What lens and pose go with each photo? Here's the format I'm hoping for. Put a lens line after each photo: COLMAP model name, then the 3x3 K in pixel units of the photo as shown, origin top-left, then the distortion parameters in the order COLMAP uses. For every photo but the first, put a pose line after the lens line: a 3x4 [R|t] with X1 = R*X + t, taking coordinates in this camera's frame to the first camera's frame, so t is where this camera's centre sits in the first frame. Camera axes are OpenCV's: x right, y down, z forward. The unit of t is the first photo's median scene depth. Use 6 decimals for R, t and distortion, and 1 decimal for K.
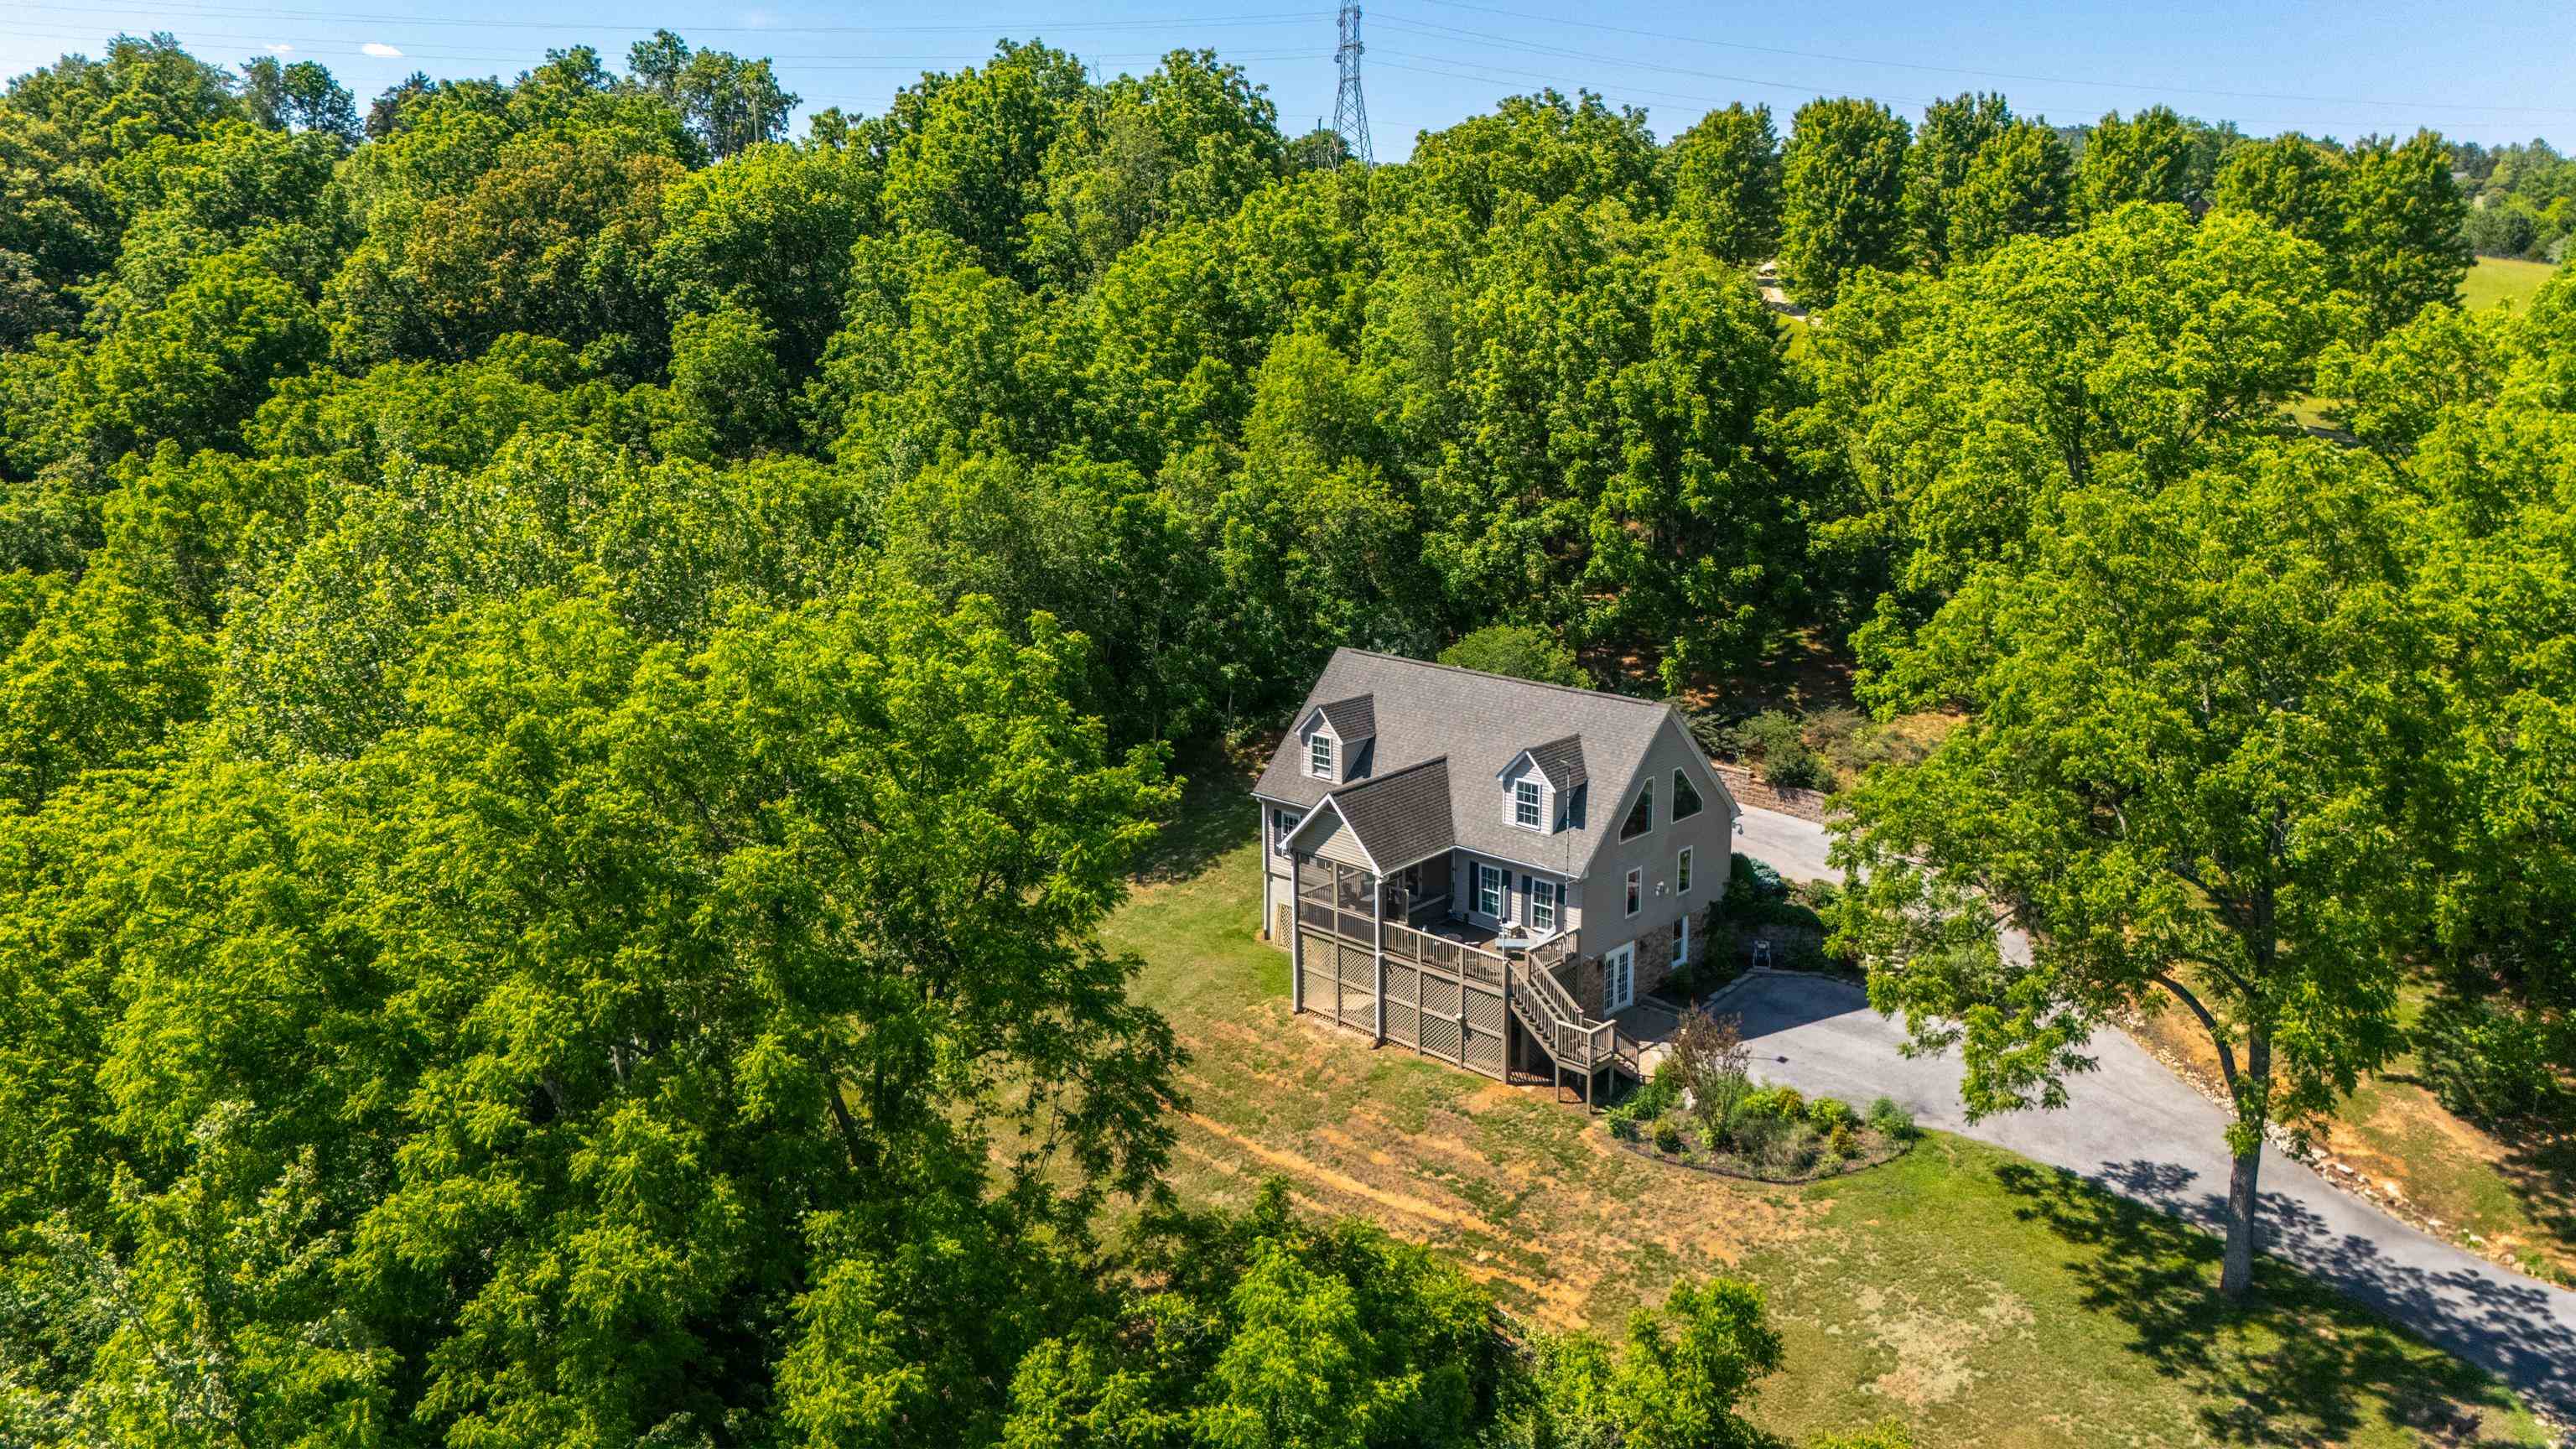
lens RADIAL K [[1894.1, 0, 1288.0], [0, 1894.1, 724.5], [0, 0, 1]] dist [0.136716, -0.243922]
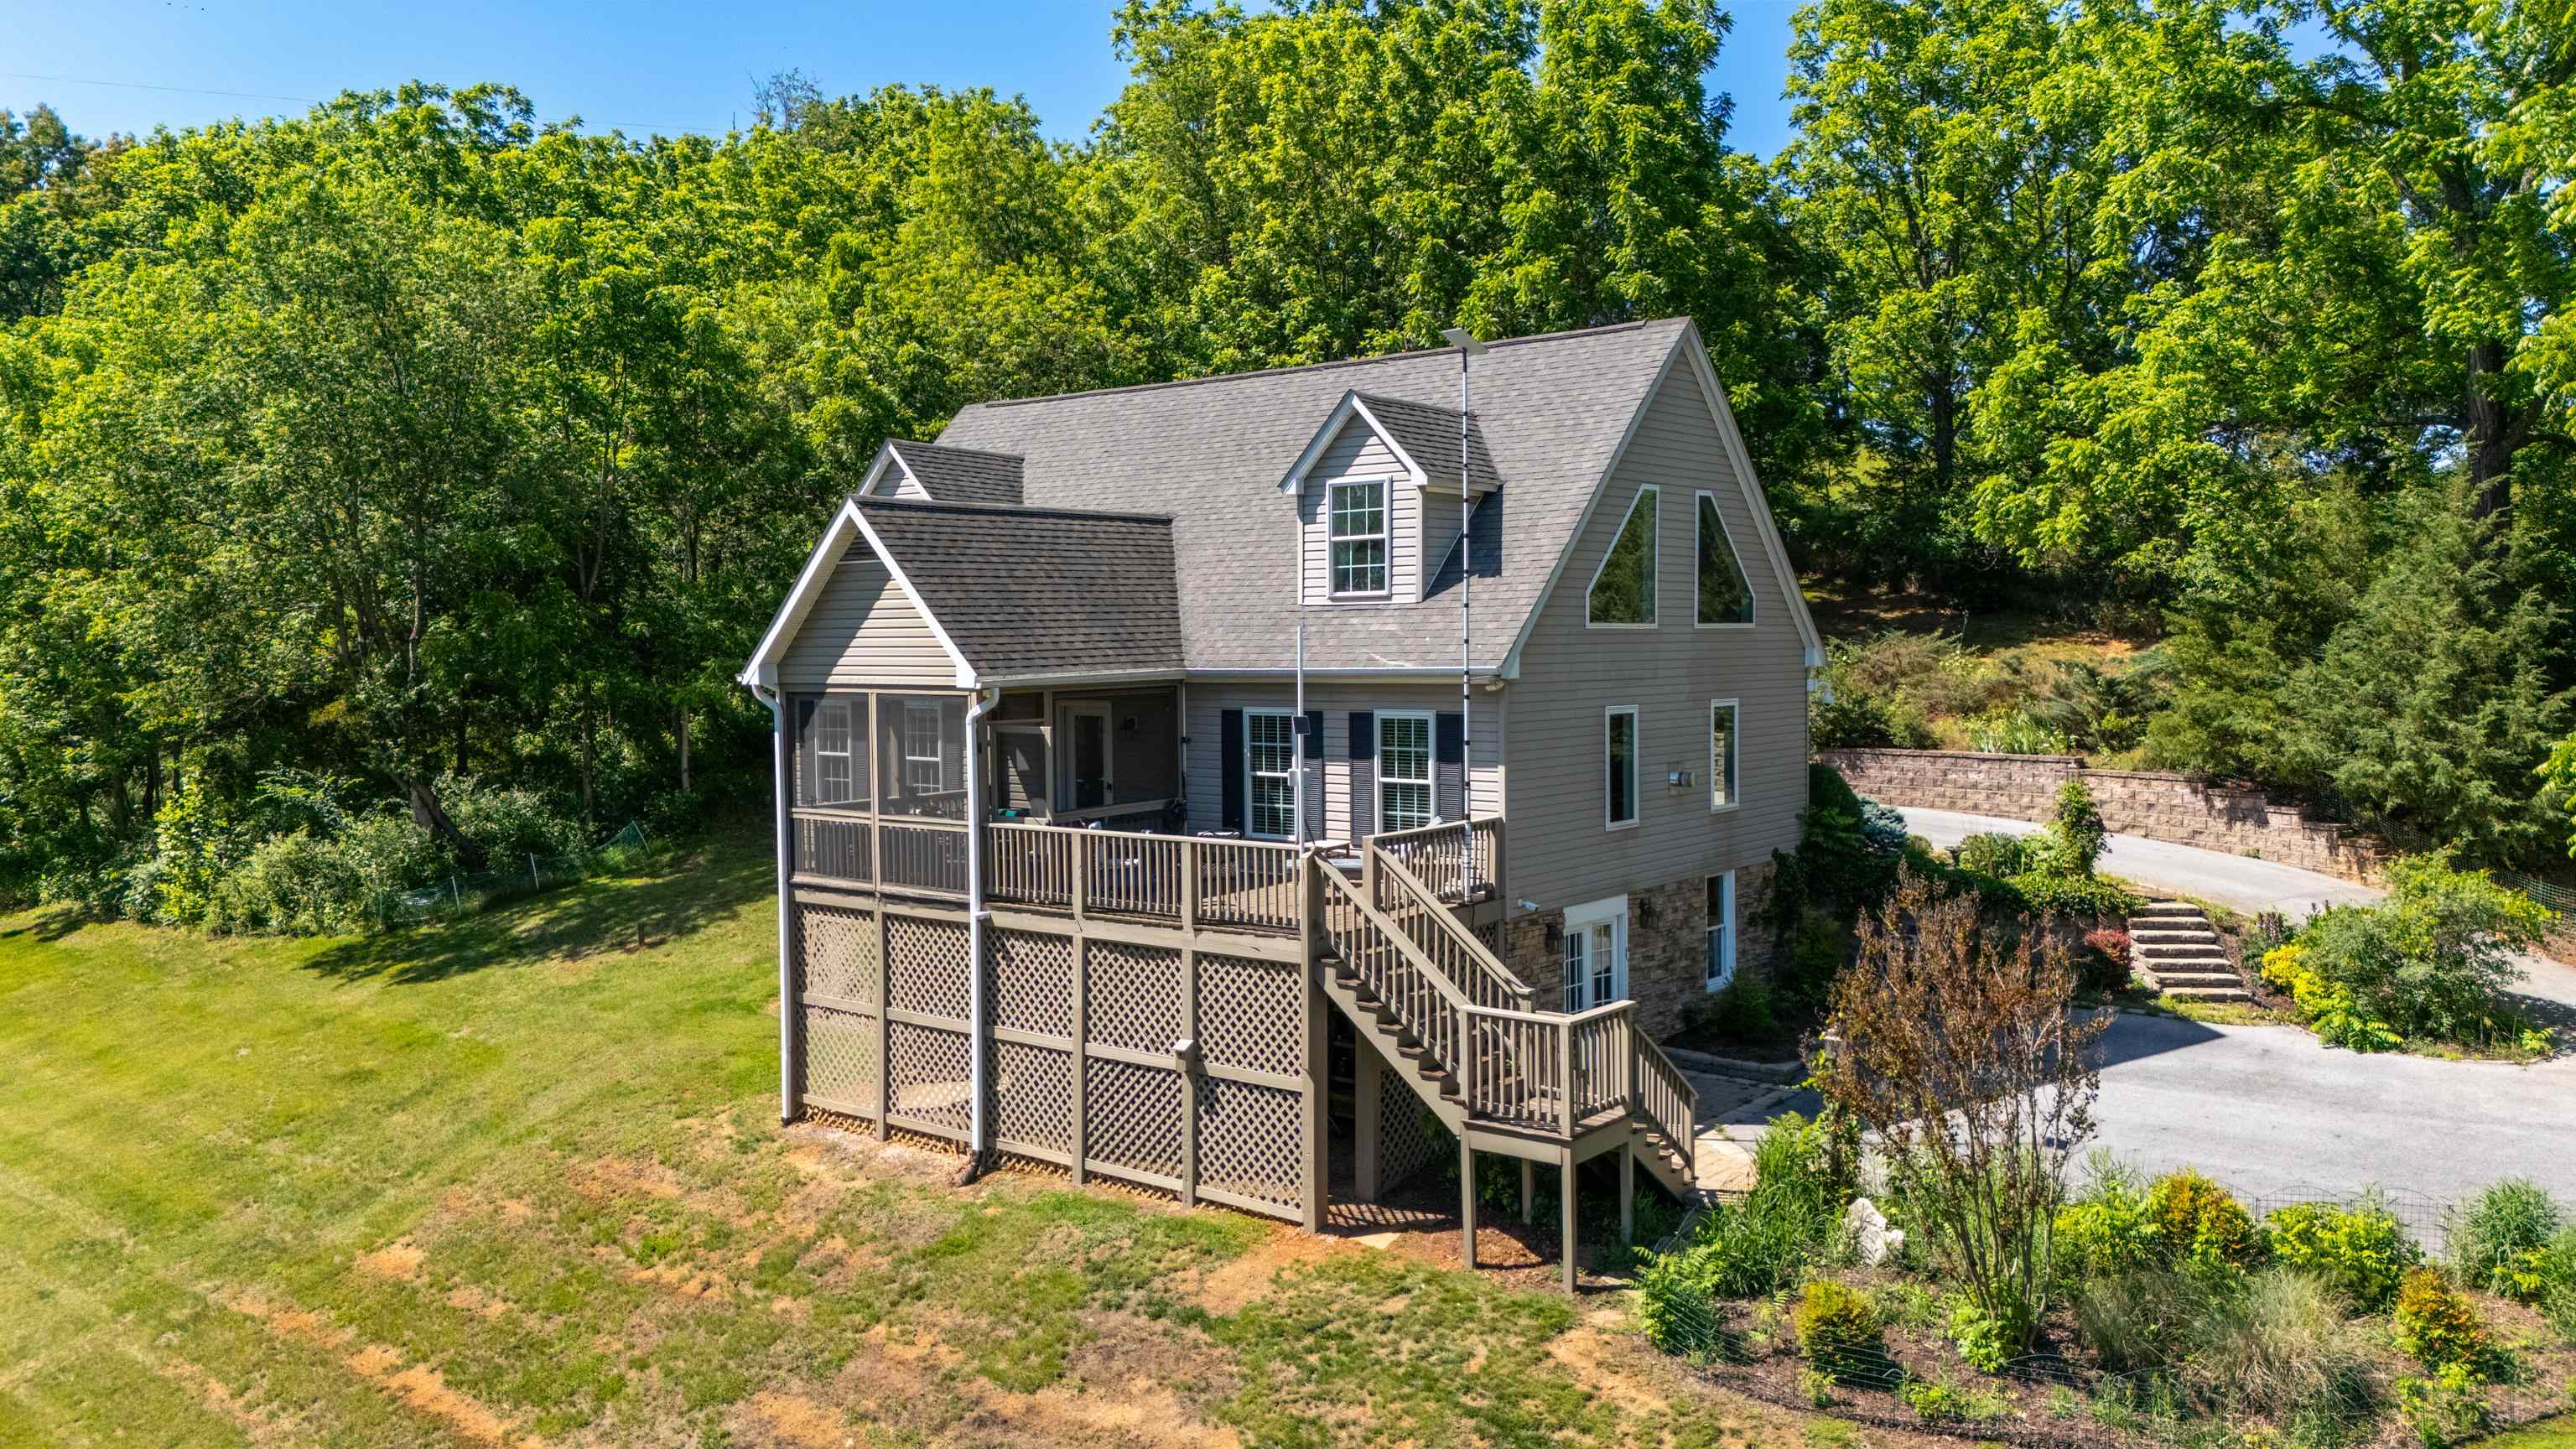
lens RADIAL K [[1894.1, 0, 1288.0], [0, 1894.1, 724.5], [0, 0, 1]] dist [0.136716, -0.243922]
pose [[0.995454, -0.000201, 0.095248, 0.073592], [0.019517, 0.979210, -0.201909, 0.162108], [-0.093228, 0.202850, 0.974762, 0.622369]]
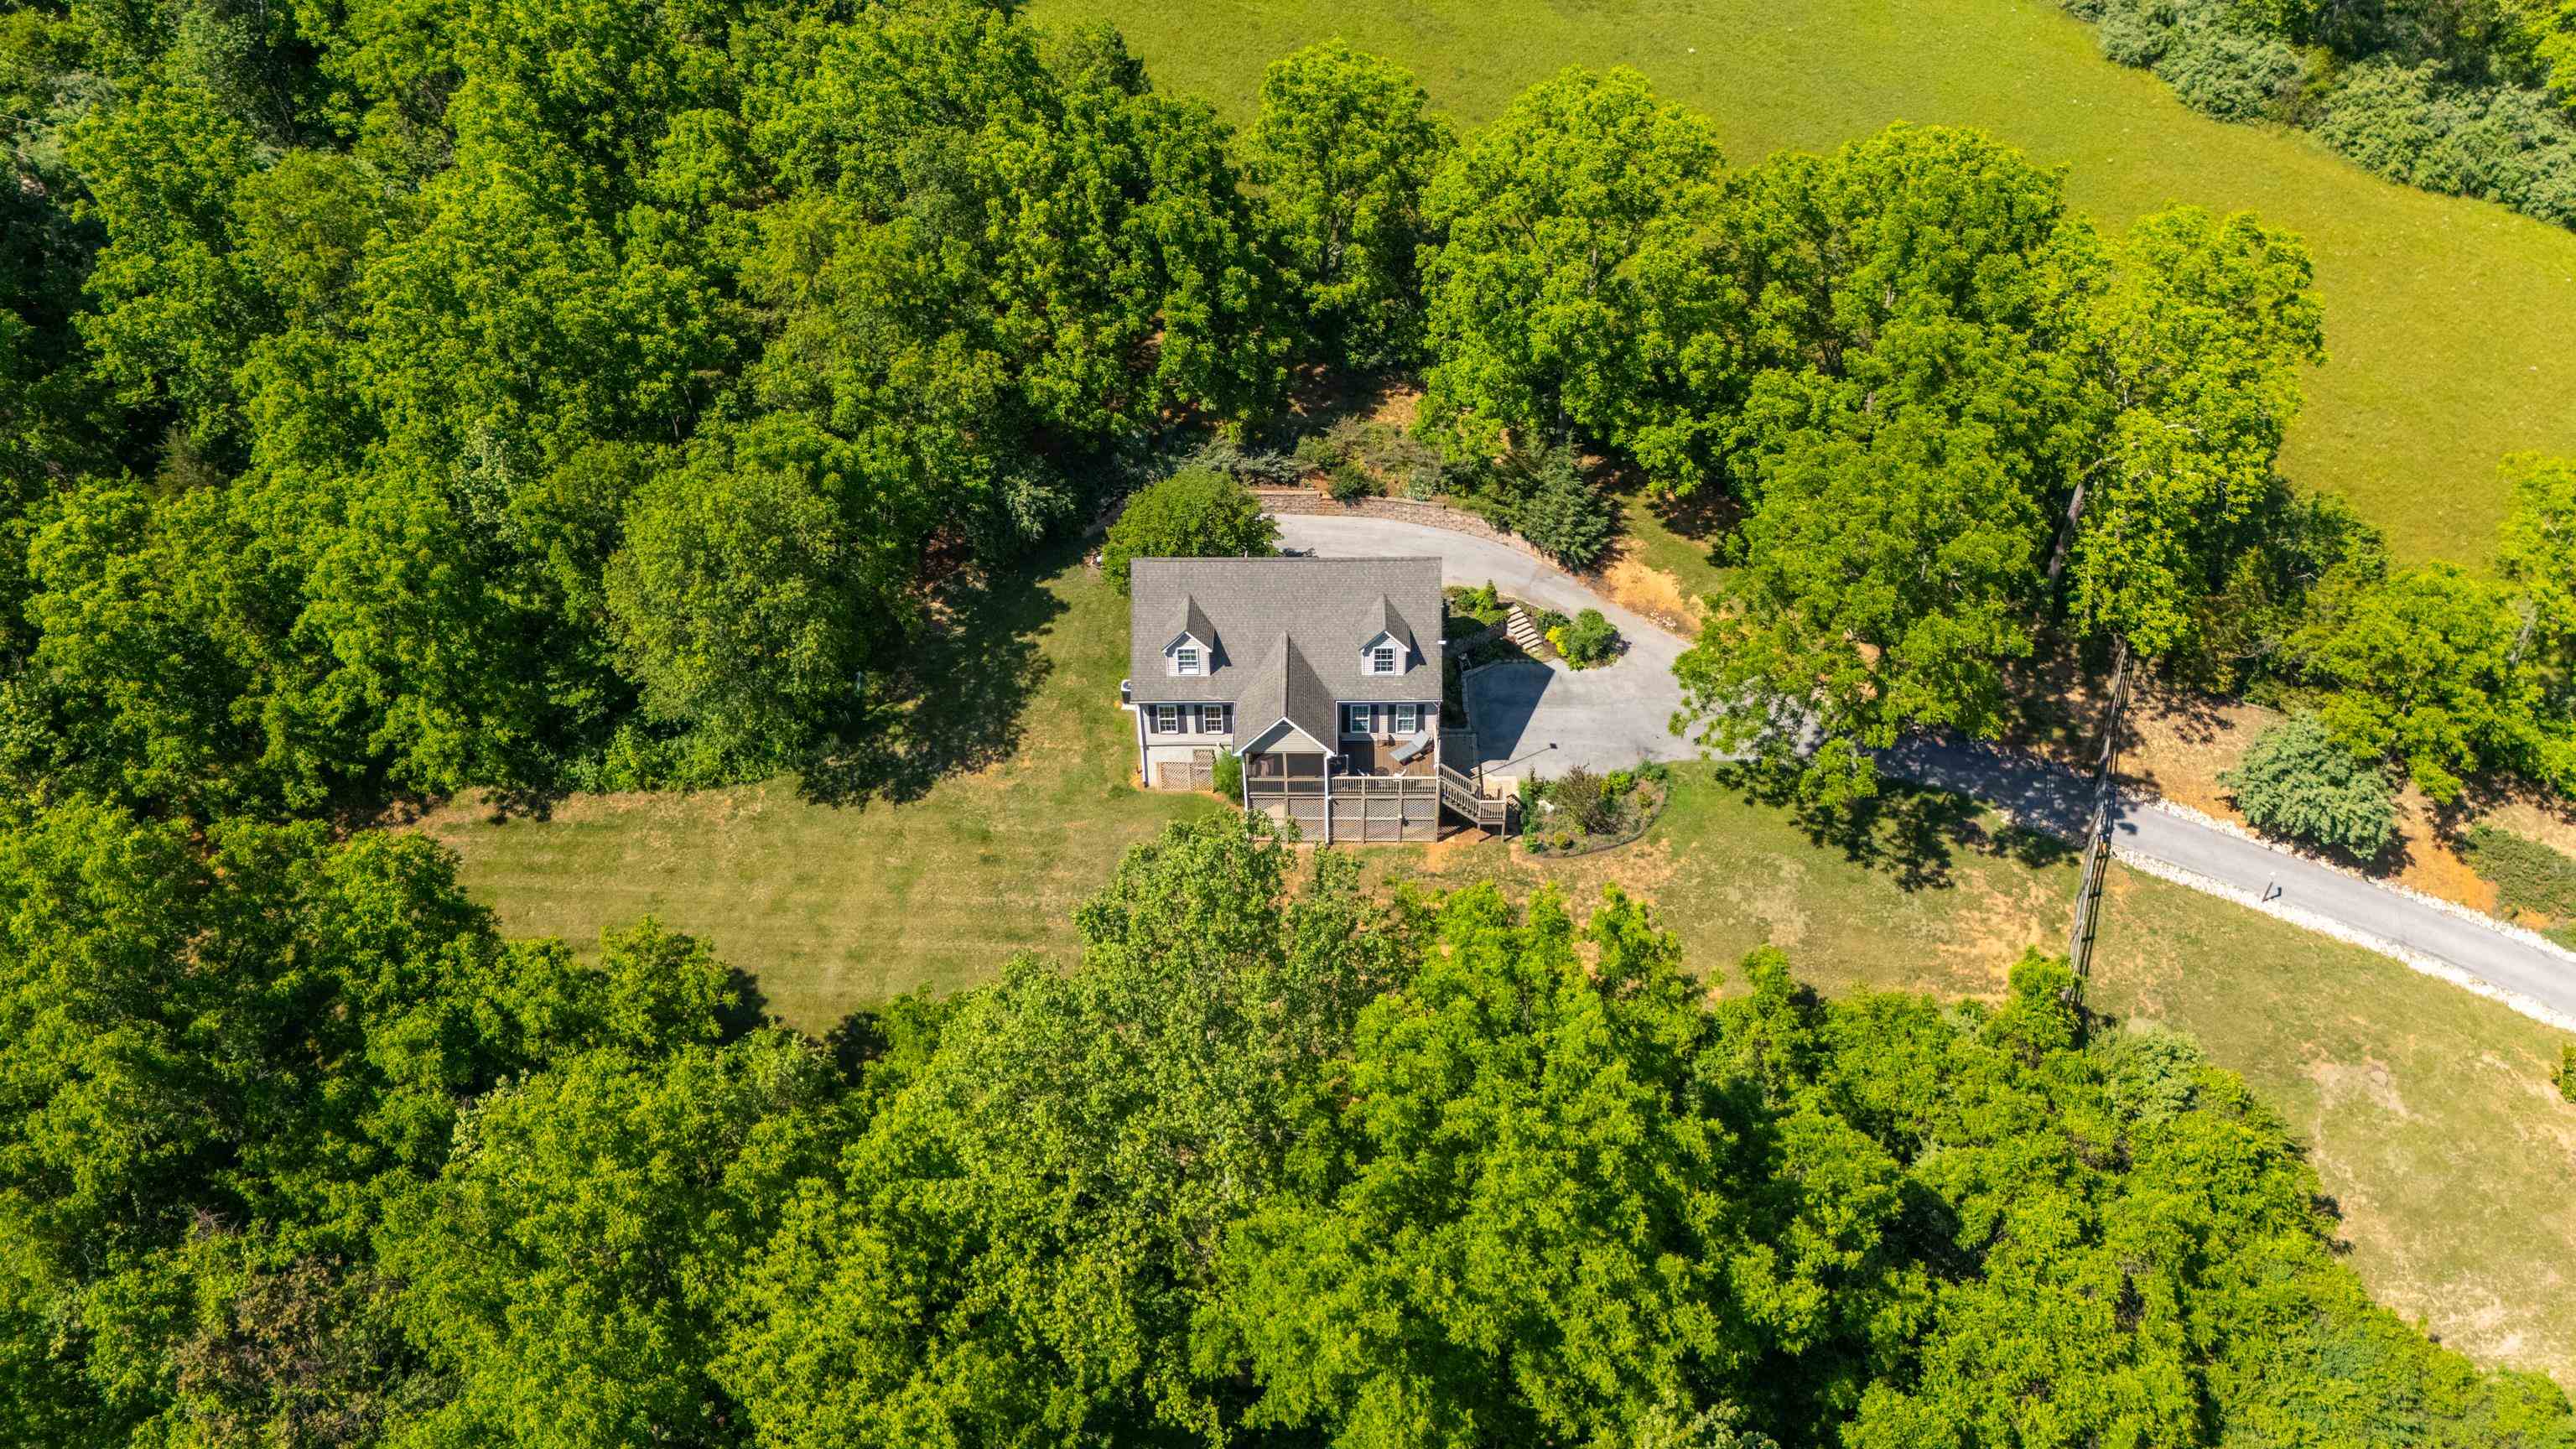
lens RADIAL K [[1894.1, 0, 1288.0], [0, 1894.1, 724.5], [0, 0, 1]] dist [0.136716, -0.243922]
pose [[0.740233, -0.438476, 0.509699, -0.675812], [0.180931, 0.860030, 0.477087, -0.610879], [-0.647548, -0.260936, 0.715957, 0.018131]]
